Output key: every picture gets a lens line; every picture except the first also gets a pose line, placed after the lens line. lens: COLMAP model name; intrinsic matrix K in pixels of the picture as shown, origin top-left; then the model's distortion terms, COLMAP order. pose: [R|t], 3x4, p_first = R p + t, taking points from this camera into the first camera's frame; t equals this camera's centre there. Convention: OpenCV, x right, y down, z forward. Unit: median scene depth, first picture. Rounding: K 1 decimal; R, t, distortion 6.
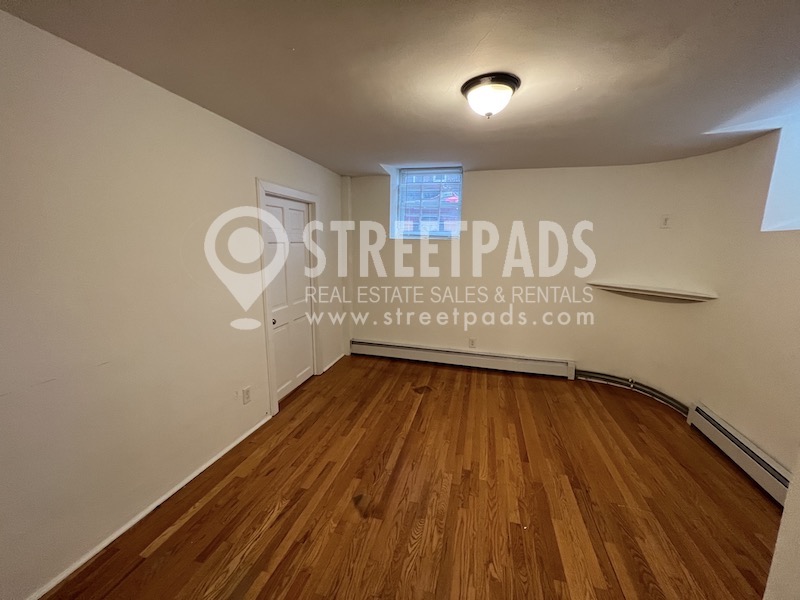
lens RADIAL K [[319.6, 0, 397.3], [0, 319.6, 298.0], [0, 0, 1]] dist [-0.001132, -0.000449]
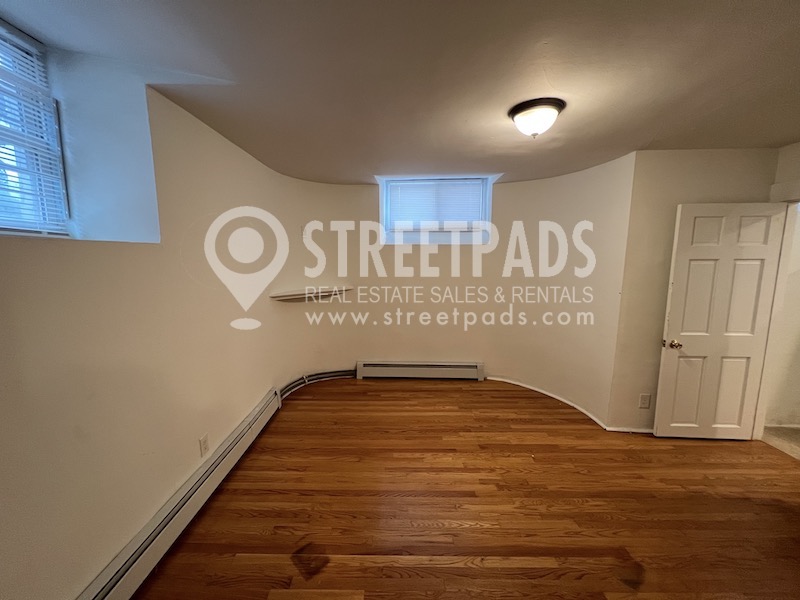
lens RADIAL K [[319.6, 0, 397.3], [0, 319.6, 298.0], [0, 0, 1]] dist [-0.001132, -0.000449]
pose [[-0.258375, -0.145784, 0.954981, -0.478350], [0.159678, 0.968506, 0.191050, -0.219364], [-0.952757, 0.201852, -0.226959, 1.225036]]
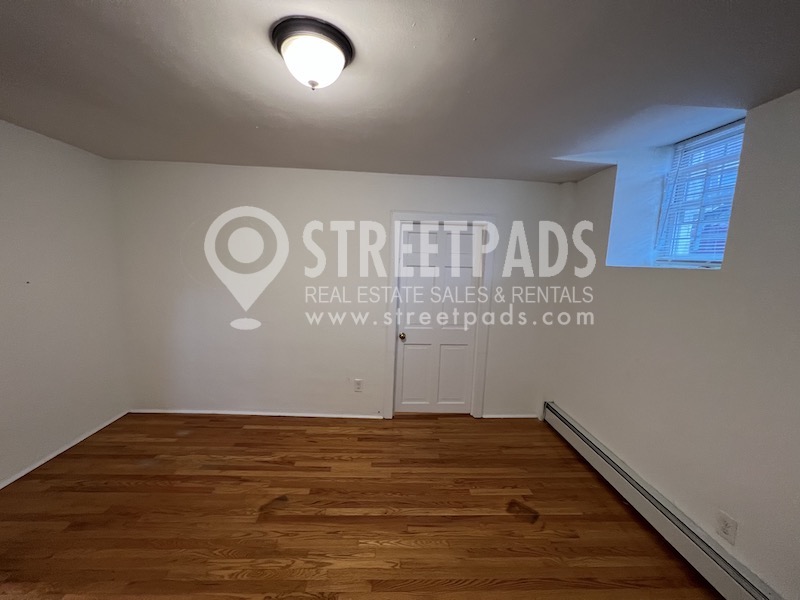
lens RADIAL K [[319.6, 0, 397.3], [0, 319.6, 298.0], [0, 0, 1]] dist [-0.001132, -0.000449]
pose [[0.300009, 0.112010, -0.947337, 0.724809], [-0.195770, 0.979174, 0.053777, -0.127786], [0.933632, 0.169327, 0.315689, 0.703873]]
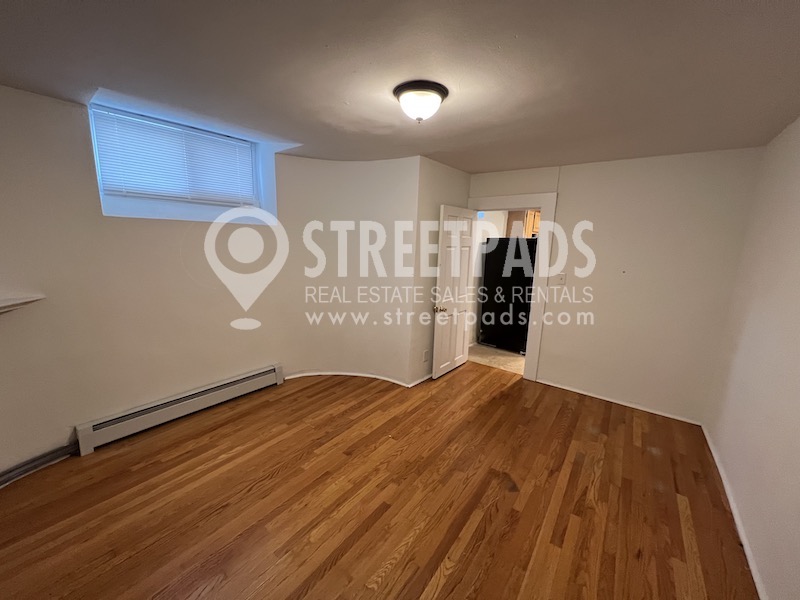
lens RADIAL K [[319.6, 0, 397.3], [0, 319.6, 298.0], [0, 0, 1]] dist [-0.001132, -0.000449]
pose [[-0.930485, -0.109749, 0.349504, -0.050483], [0.016767, 0.940309, 0.339909, -0.260904], [-0.365947, 0.322140, -0.873103, 1.448415]]
